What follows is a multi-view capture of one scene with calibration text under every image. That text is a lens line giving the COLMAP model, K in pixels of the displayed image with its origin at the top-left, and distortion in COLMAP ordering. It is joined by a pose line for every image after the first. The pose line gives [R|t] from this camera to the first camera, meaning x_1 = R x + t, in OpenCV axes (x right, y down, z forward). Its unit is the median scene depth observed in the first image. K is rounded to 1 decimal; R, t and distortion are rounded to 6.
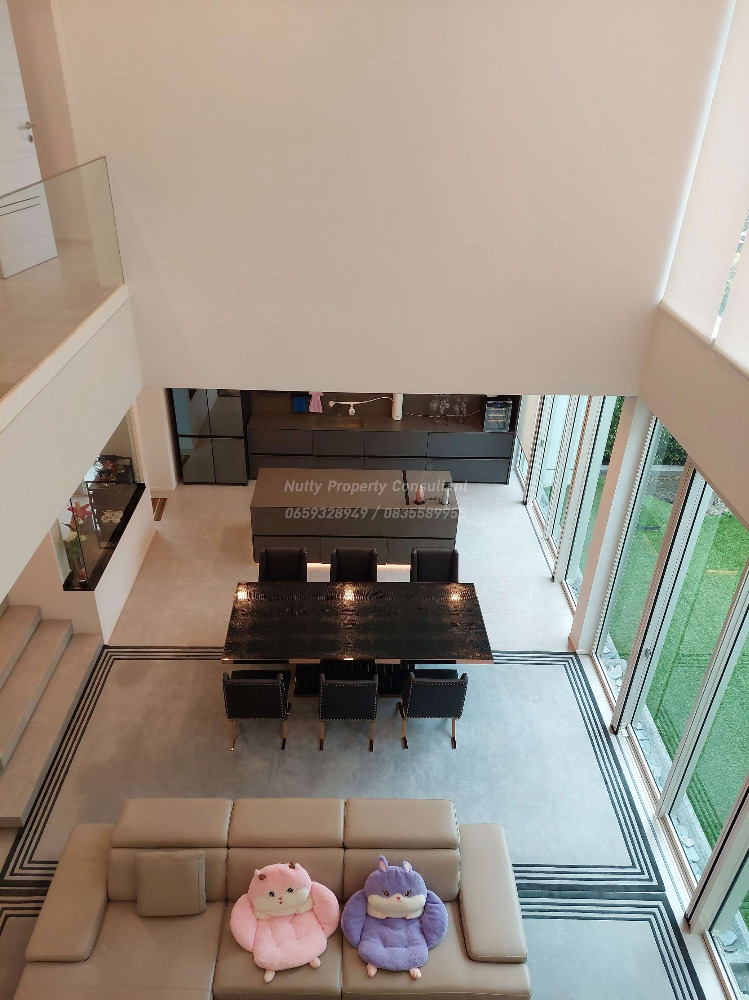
lens RADIAL K [[721.3, 0, 370.3], [0, 721.3, 493.1], [0, 0, 1]] dist [0.067684, -0.060026]
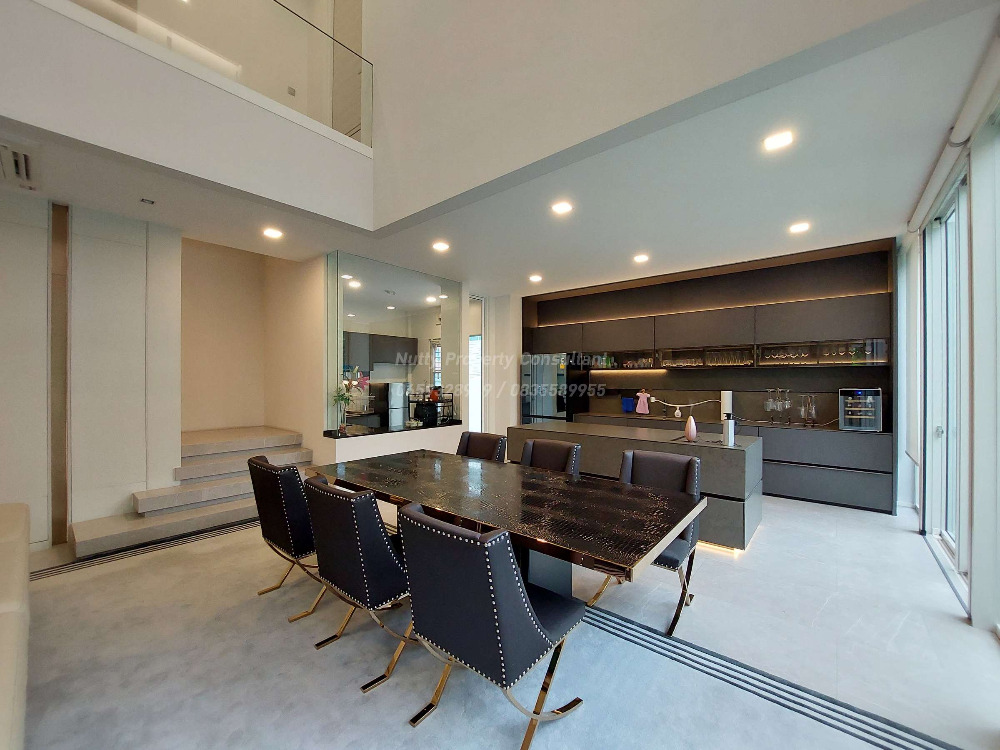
lens RADIAL K [[402.2, 0, 498.7], [0, 402.2, 380.1], [0, 0, 1]] dist [-0.021523, 0.001774]
pose [[0.752317, -0.031978, -0.658025, 0.241752], [-0.315999, 0.858906, -0.403021, 0.233702], [0.578069, 0.511134, 0.636065, 0.717329]]
